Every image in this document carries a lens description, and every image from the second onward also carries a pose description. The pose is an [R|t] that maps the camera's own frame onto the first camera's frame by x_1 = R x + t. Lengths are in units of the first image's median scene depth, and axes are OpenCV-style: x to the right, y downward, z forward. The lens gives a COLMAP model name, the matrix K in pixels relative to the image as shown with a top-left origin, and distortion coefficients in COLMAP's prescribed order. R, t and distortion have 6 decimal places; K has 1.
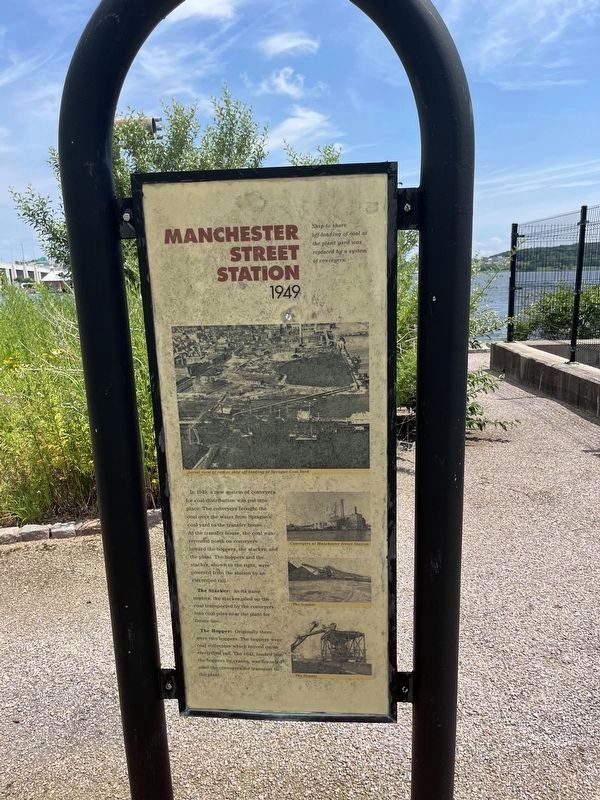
lens RADIAL K [[605.2, 0, 308.2], [0, 605.2, 402.1], [0, 0, 1]] dist [0.024796, -0.015058]
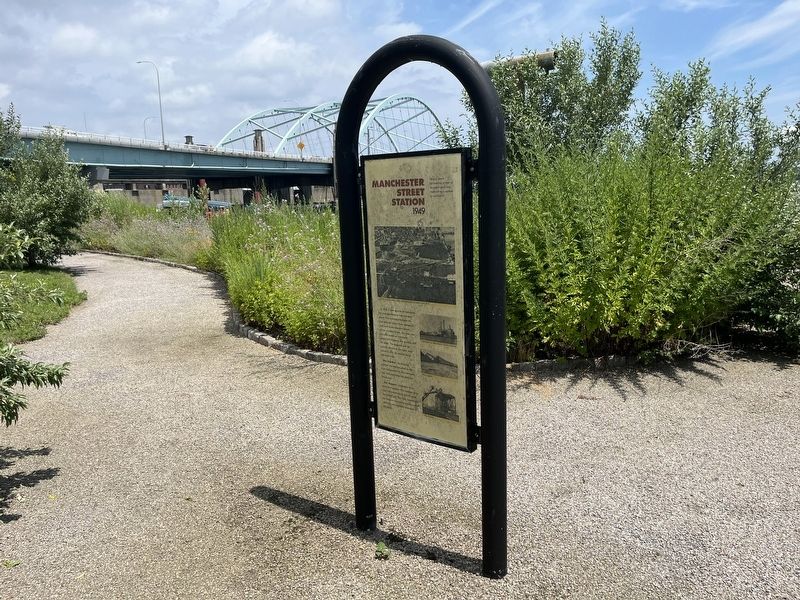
lens RADIAL K [[605.2, 0, 398.4], [0, 605.2, 302.4], [0, 0, 1]] dist [0.024796, -0.015058]
pose [[0.840060, 0.099427, -0.533304, 0.973223], [-0.104052, 0.994340, 0.021477, 0.081495], [0.532421, 0.037449, 0.845651, -0.705317]]
